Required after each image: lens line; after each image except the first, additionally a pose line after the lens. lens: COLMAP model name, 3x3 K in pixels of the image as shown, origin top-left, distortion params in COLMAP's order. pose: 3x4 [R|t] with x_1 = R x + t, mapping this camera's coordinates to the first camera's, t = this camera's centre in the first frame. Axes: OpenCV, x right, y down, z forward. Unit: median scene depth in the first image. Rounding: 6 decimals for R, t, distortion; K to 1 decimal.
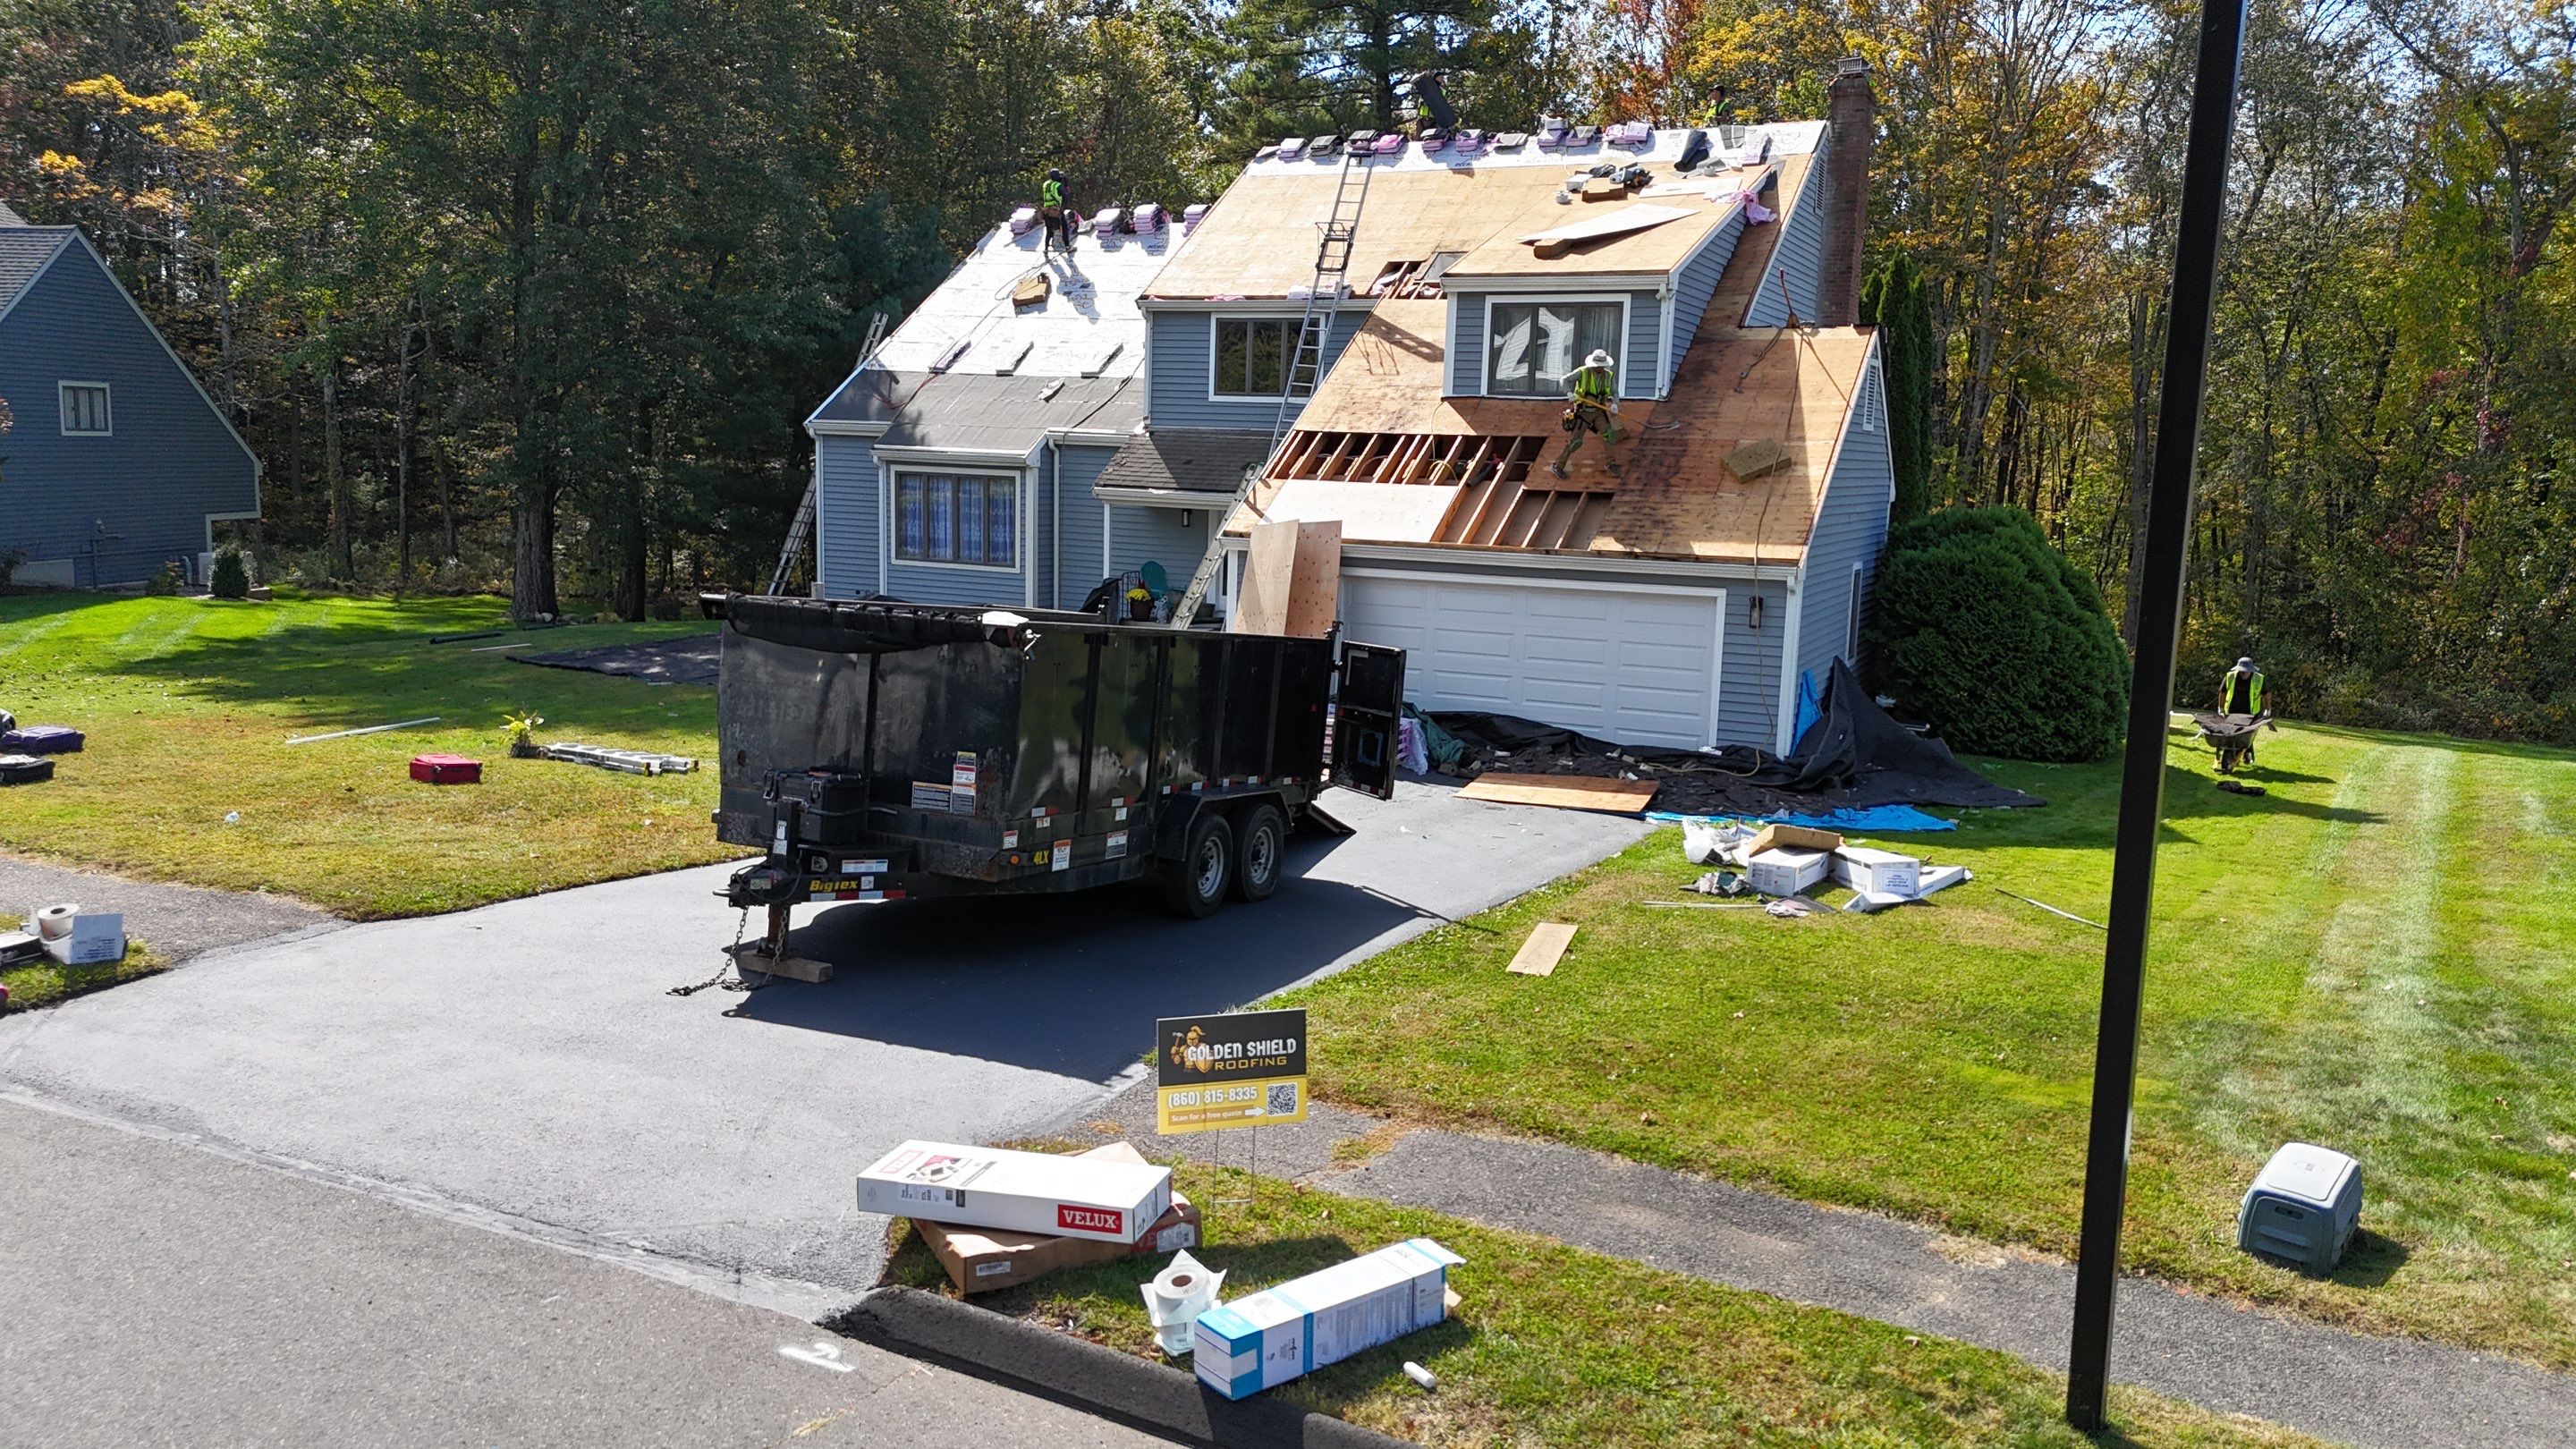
lens RADIAL K [[1885.5, 0, 1292.6], [0, 1885.5, 731.0], [0, 0, 1]] dist [0.118116, -0.147181]
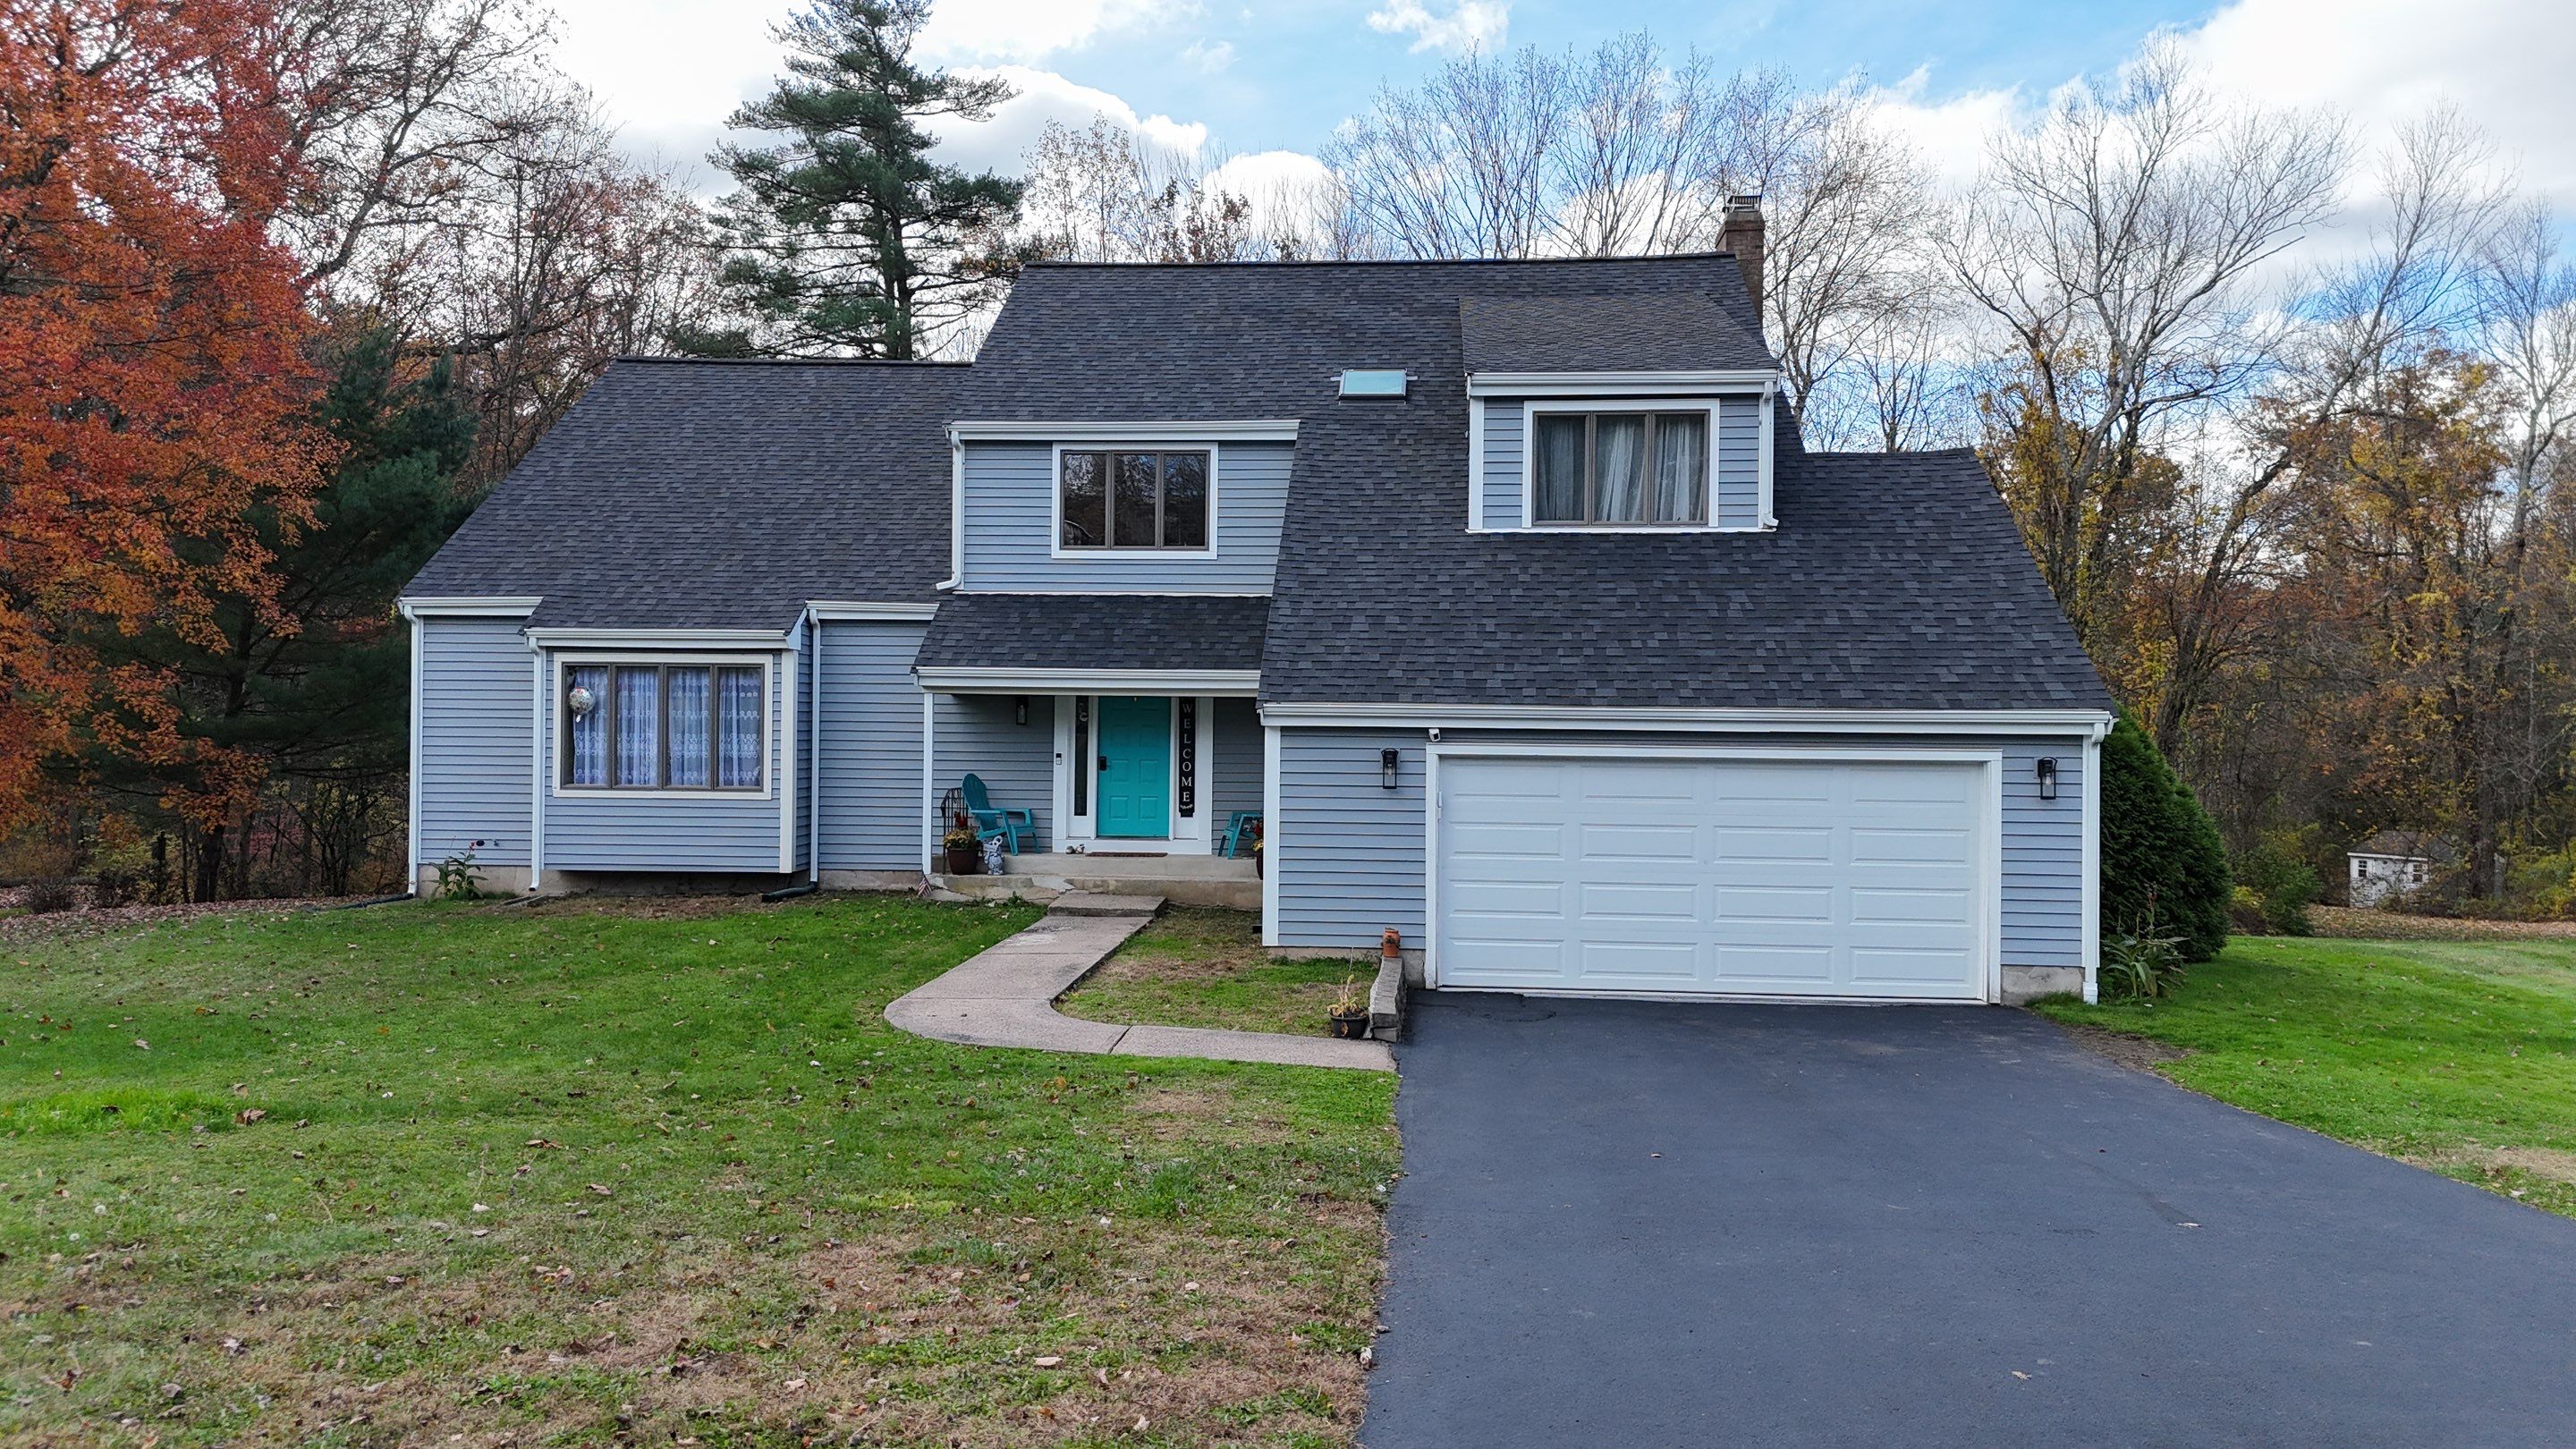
lens RADIAL K [[1885.5, 0, 1292.6], [0, 1885.5, 731.0], [0, 0, 1]] dist [0.118116, -0.147181]
pose [[0.935299, -0.019365, 0.353327, -0.213236], [0.071077, 0.988432, -0.133977, -0.000231], [-0.346646, 0.150422, 0.925856, 0.277042]]
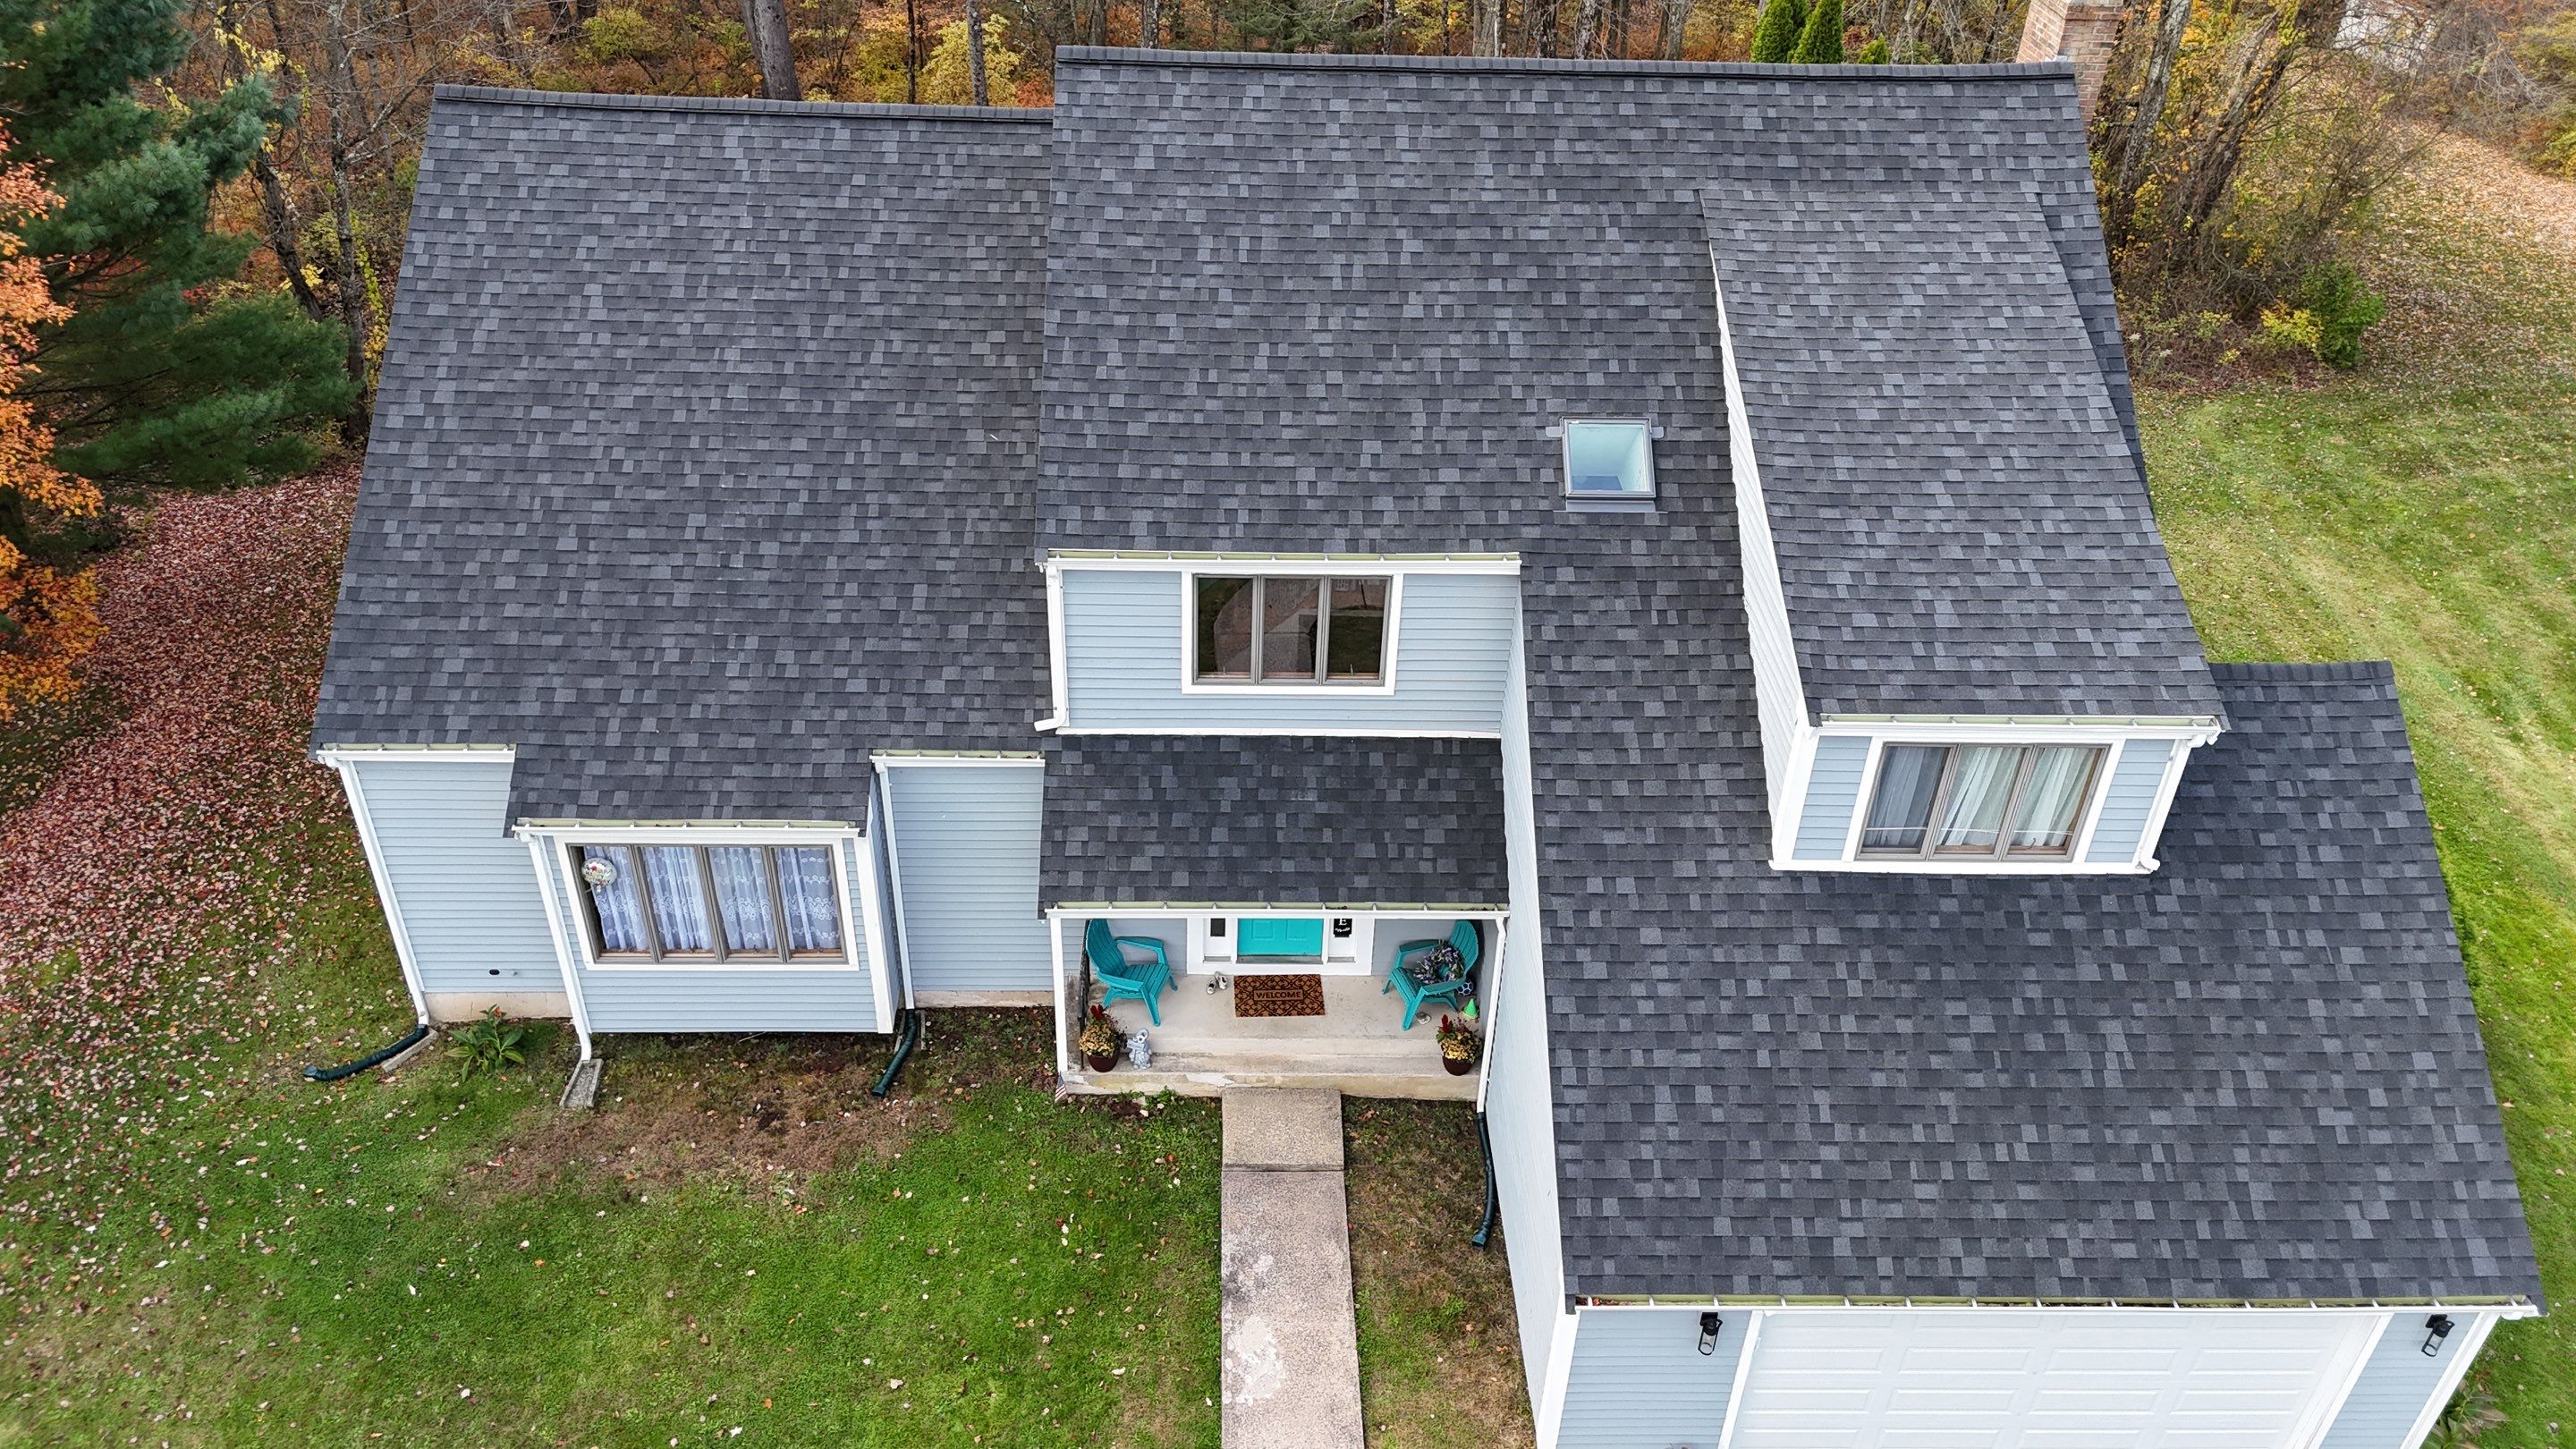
lens RADIAL K [[1883.6, 0, 1288.0], [0, 1883.6, 724.5], [0, 0, 1]] dist [0.064573, -0.043552]
pose [[0.894659, -0.261037, 0.362554, -0.219368], [0.063832, 0.877901, 0.474569, -0.423608], [-0.442167, -0.401435, 0.802084, 0.502621]]
